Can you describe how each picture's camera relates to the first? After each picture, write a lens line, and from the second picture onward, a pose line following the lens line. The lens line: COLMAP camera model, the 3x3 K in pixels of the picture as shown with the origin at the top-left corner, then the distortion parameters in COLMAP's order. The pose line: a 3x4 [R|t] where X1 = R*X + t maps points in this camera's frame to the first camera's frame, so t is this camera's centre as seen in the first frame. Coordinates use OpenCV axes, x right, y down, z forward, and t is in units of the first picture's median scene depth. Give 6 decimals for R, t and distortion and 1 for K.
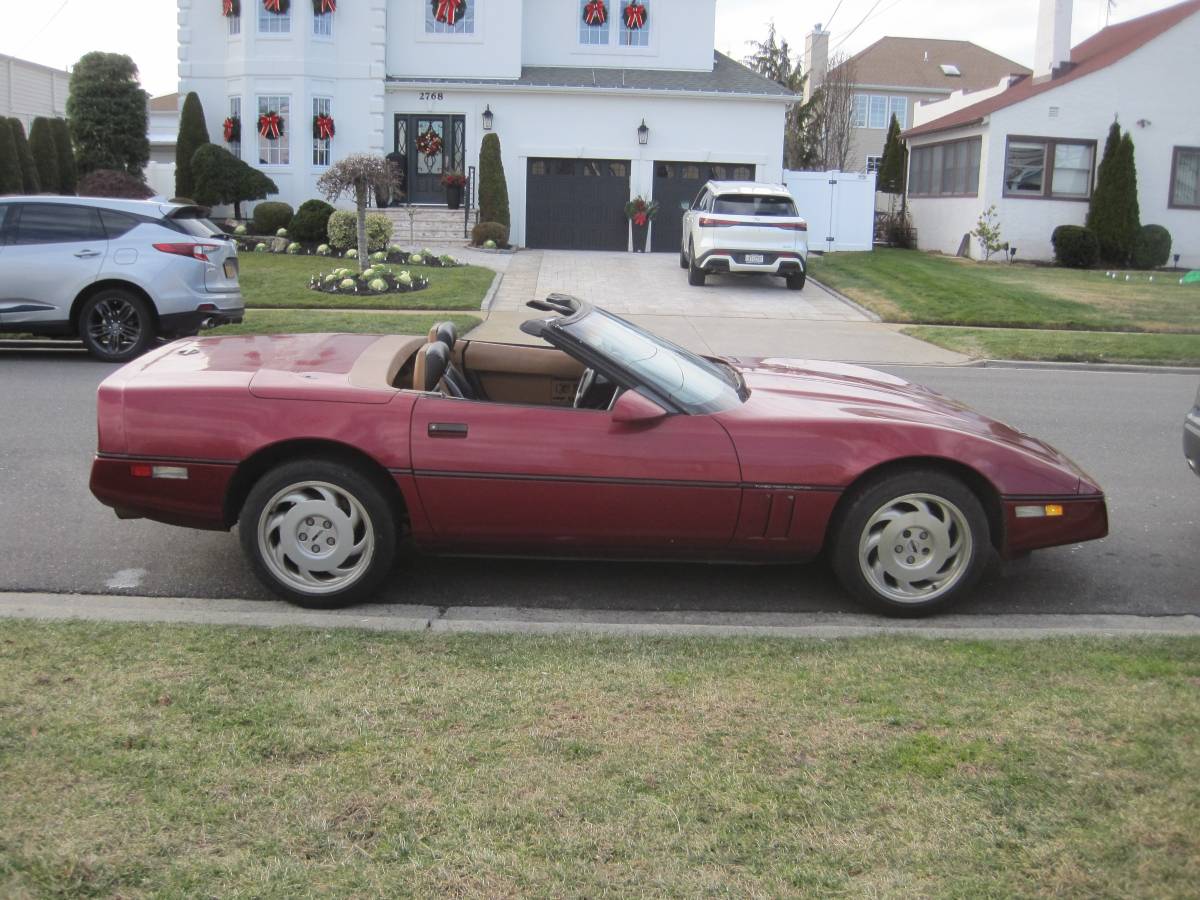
lens RADIAL K [[1241.1, 0, 589.7], [0, 1241.1, 459.3], [0, 0, 1]] dist [-0.117810, 0.000000]
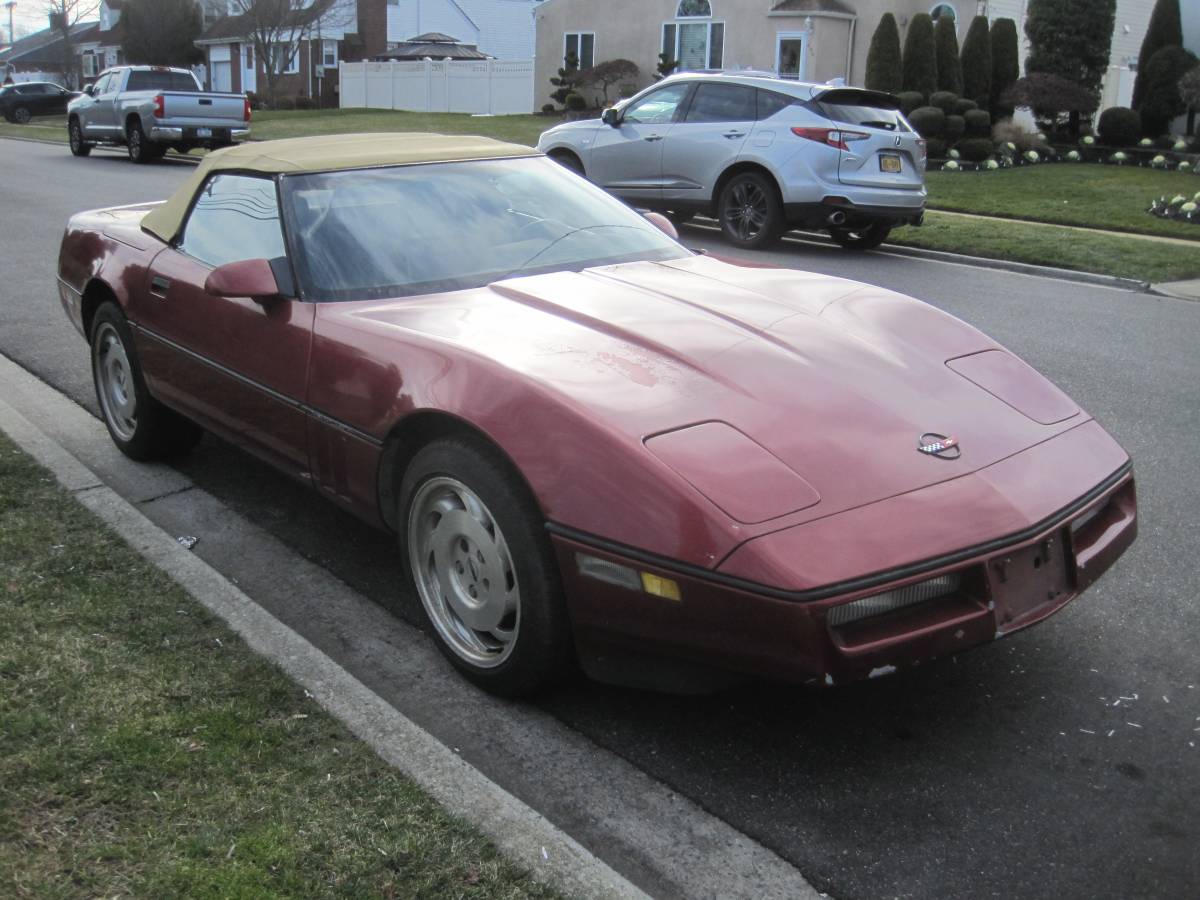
lens RADIAL K [[1241.1, 0, 592.5], [0, 1241.1, 470.2], [0, 0, 1]] dist [-0.117810, 0.000000]
pose [[0.611638, 0.223478, -0.758918, 0.207540], [-0.172469, 0.973867, 0.147775, -0.020800], [0.772110, 0.040505, 0.634197, 0.186667]]
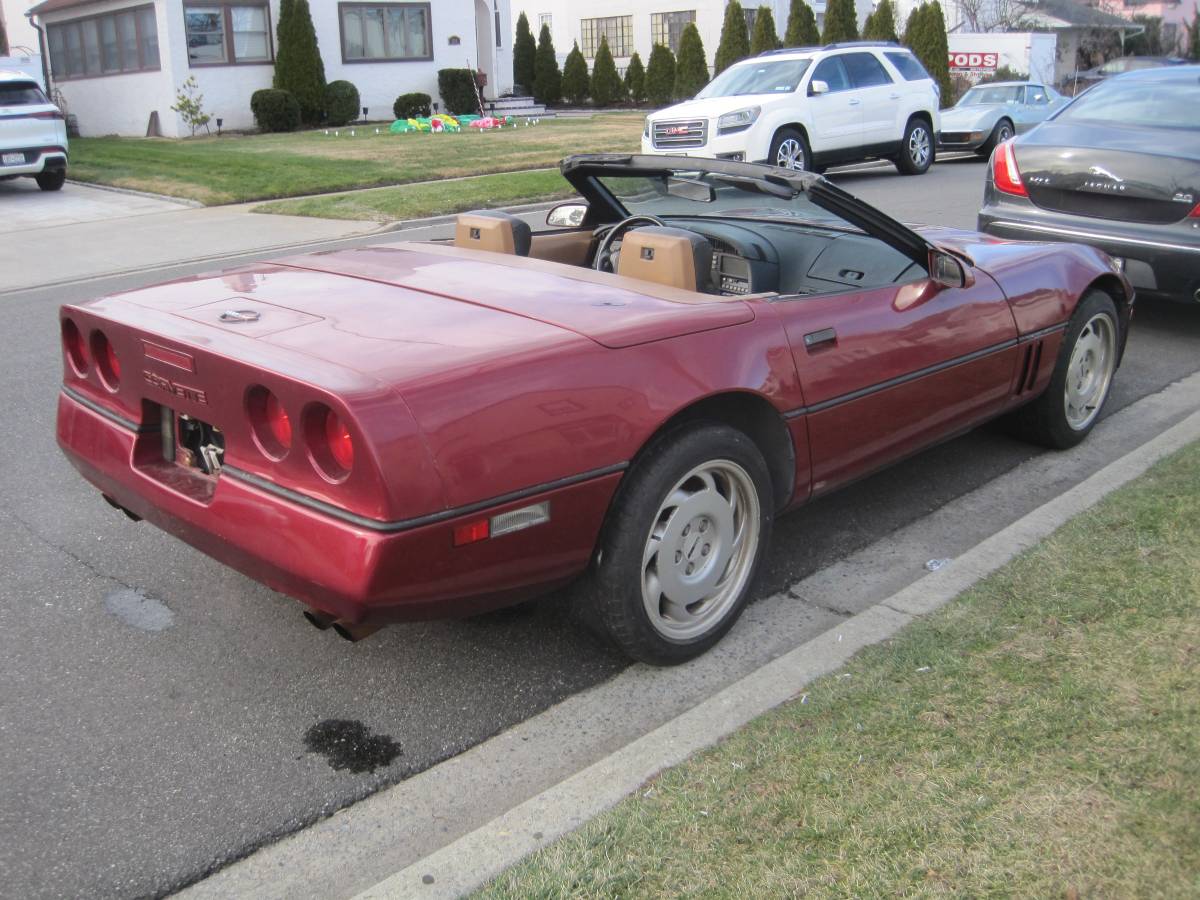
lens RADIAL K [[1241.1, 0, 576.0], [0, 1241.1, 452.7], [0, 0, 1]] dist [-0.117810, 0.000000]
pose [[0.724336, -0.255345, 0.640419, -0.180836], [0.199020, 0.966784, 0.160373, -0.027141], [-0.660098, 0.011292, 0.751095, 0.154665]]
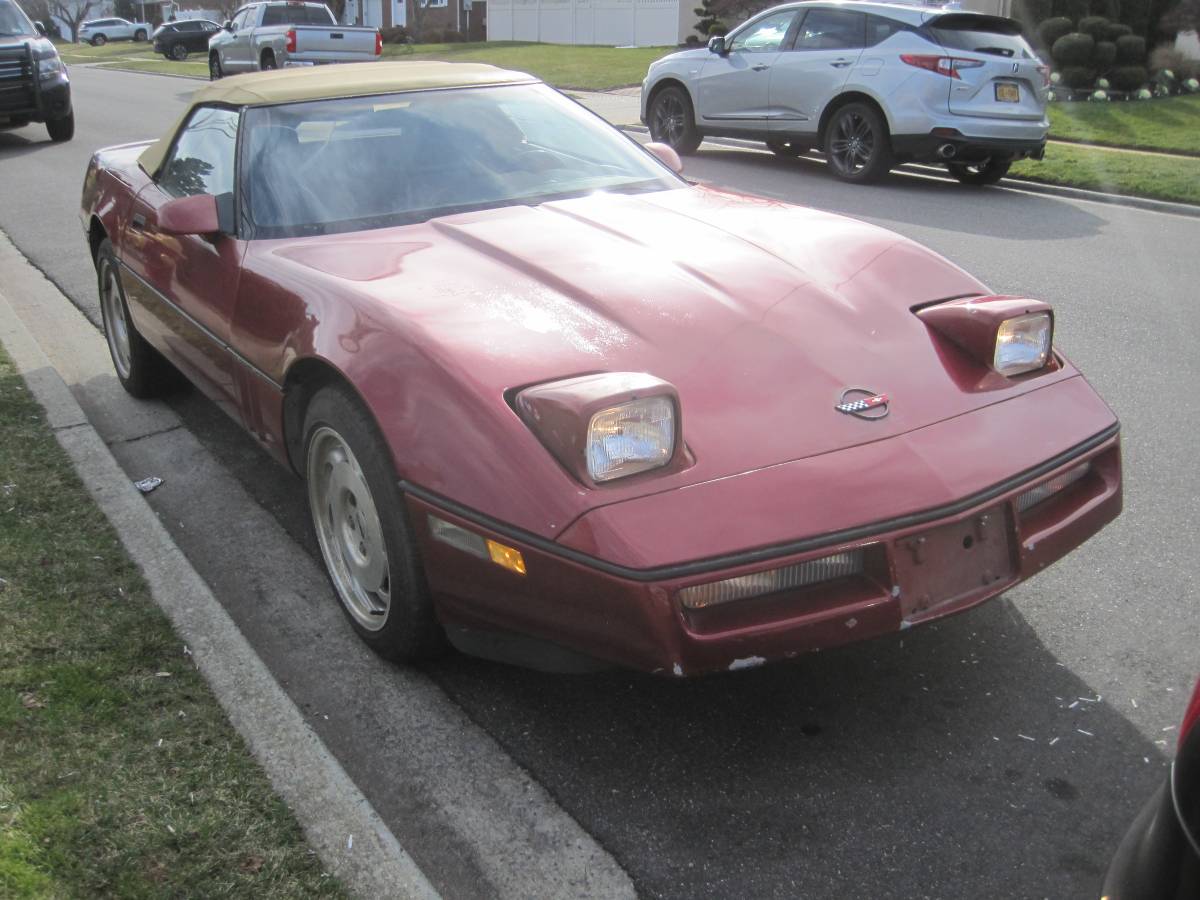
lens RADIAL K [[1241.1, 0, 589.3], [0, 1241.1, 449.7], [0, 0, 1]] dist [-0.117810, 0.000000]
pose [[0.502353, 0.263986, -0.823379, 0.214690], [-0.170792, 0.963788, 0.204801, -0.026592], [0.847627, 0.037744, 0.529248, 0.222083]]
